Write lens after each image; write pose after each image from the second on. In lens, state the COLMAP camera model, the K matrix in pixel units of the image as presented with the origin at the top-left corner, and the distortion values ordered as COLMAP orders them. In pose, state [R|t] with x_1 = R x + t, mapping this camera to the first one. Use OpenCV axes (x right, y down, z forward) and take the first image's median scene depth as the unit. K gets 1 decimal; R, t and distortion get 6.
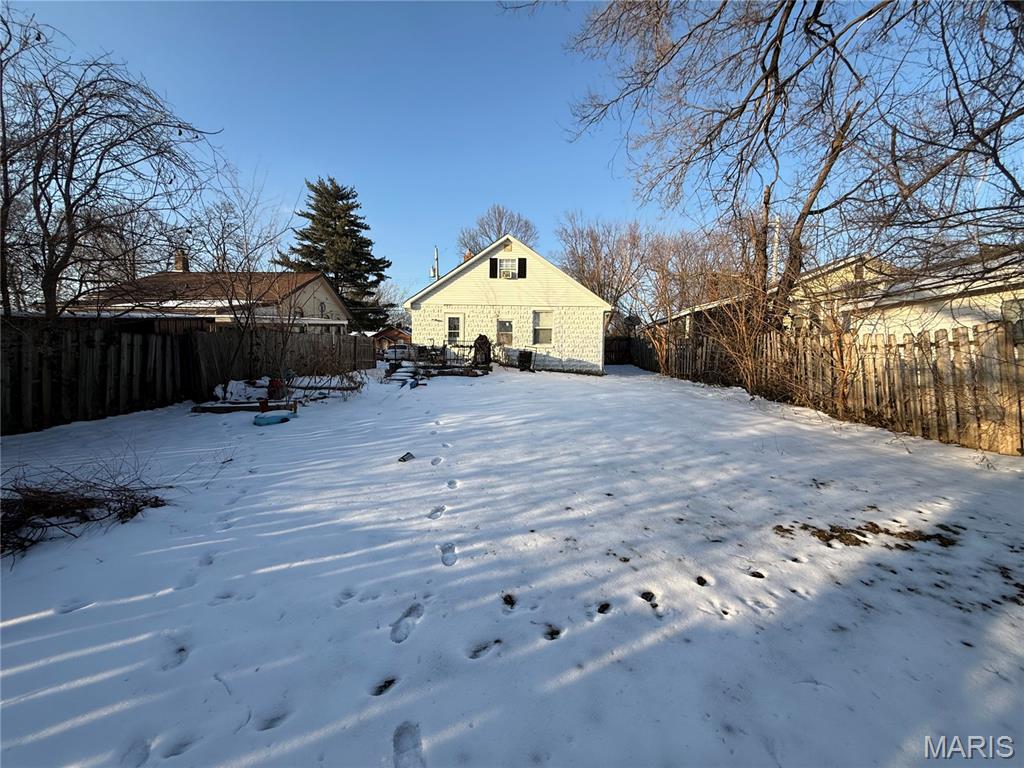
lens RADIAL K [[412.7, 0, 512.0], [0, 412.7, 384.0], [0, 0, 1]] dist [-0.000379, -0.000015]
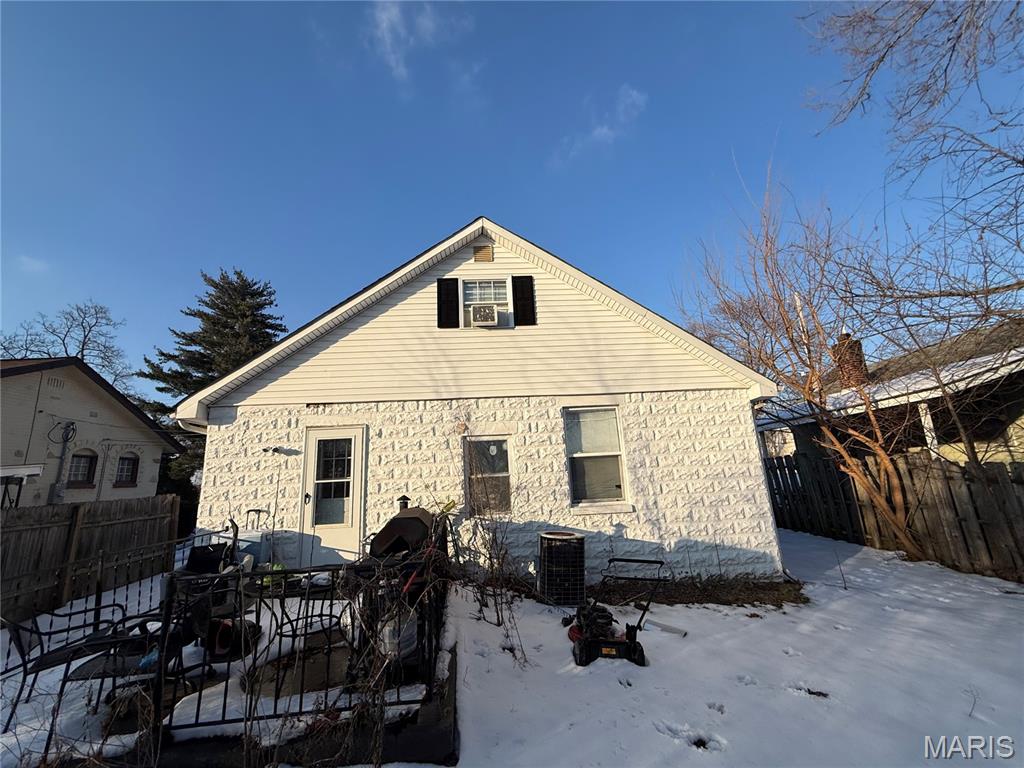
lens RADIAL K [[412.7, 0, 512.0], [0, 412.7, 384.0], [0, 0, 1]] dist [-0.000379, -0.000015]
pose [[0.993062, -0.043101, 0.109411, -0.031194], [0.071284, 0.960614, -0.268587, -0.104021], [-0.093525, 0.274523, 0.957022, 0.651621]]
